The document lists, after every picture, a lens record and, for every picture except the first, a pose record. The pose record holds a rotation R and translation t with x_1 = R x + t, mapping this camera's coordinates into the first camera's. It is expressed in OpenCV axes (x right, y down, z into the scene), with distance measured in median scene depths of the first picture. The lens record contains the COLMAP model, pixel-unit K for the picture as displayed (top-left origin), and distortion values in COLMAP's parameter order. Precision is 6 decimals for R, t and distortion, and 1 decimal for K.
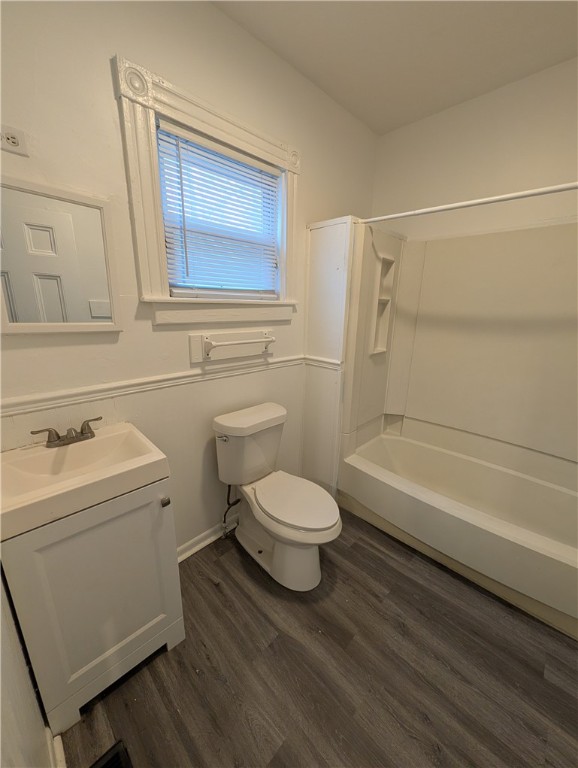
lens RADIAL K [[298.2, 0, 288.3], [0, 298.2, 383.3], [0, 0, 1]] dist [0.000981, -0.000408]
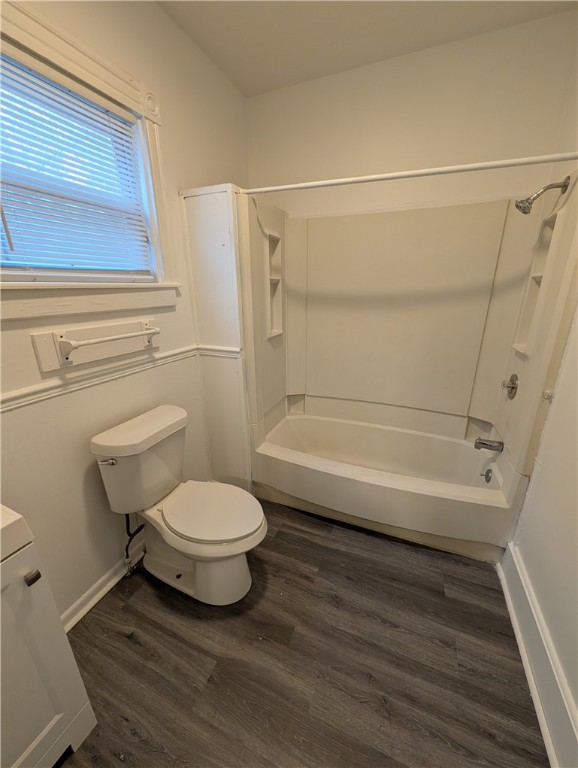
lens RADIAL K [[298.2, 0, 289.3], [0, 298.2, 383.0], [0, 0, 1]] dist [0.000981, -0.000408]
pose [[0.926560, -0.139768, 0.349217, -0.021401], [0.119270, 0.989663, 0.079642, -0.026631], [-0.356738, -0.032142, 0.933651, 0.094319]]
